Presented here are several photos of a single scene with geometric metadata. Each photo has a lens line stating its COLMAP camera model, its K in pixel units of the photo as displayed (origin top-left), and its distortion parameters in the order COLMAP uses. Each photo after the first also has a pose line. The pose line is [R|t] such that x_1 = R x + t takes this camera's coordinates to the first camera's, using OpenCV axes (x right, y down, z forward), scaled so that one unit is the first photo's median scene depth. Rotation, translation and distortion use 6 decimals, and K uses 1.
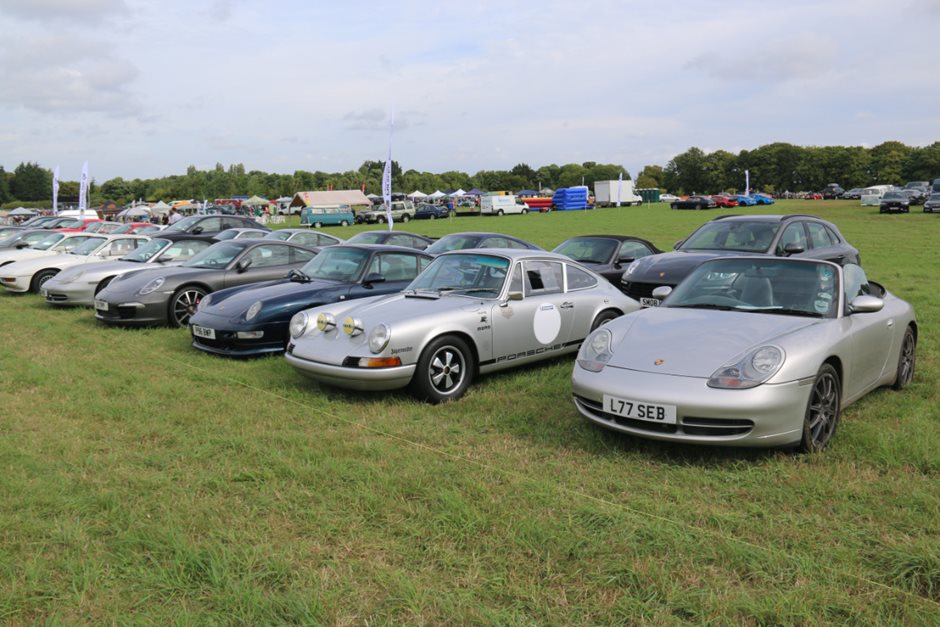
lens RADIAL K [[788.0, 0, 470.0], [0, 788.0, 313.5], [0, 0, 1]] dist [-0.200189, 0.166199]
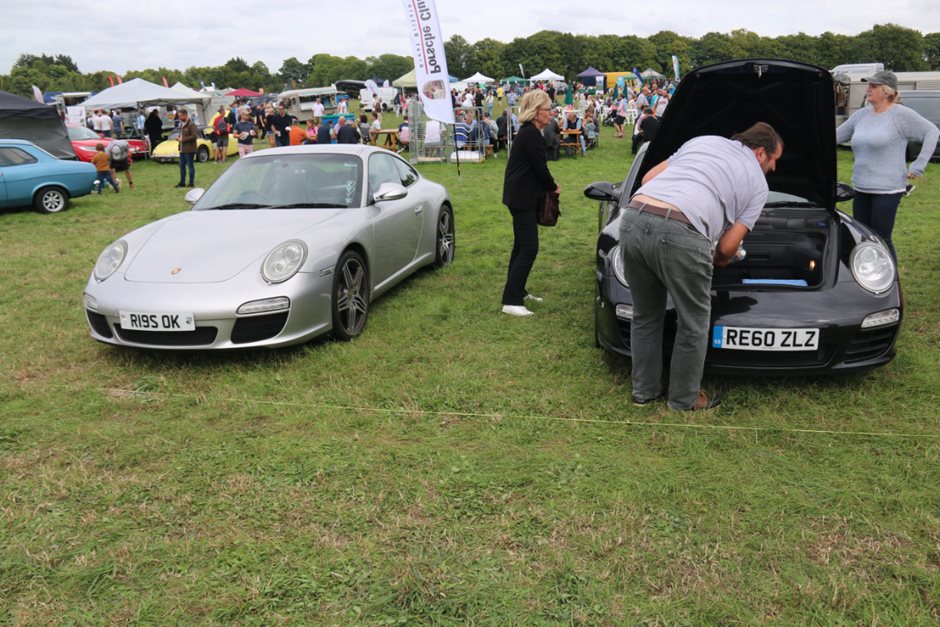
lens RADIAL K [[785.4, 0, 477.9], [0, 785.4, 314.1], [0, 0, 1]] dist [-0.184777, 0.151278]
pose [[0.802587, -0.178121, 0.569322, -0.256323], [0.103957, 0.981540, 0.160540, -0.037258], [-0.587407, -0.069662, 0.806288, 0.239196]]
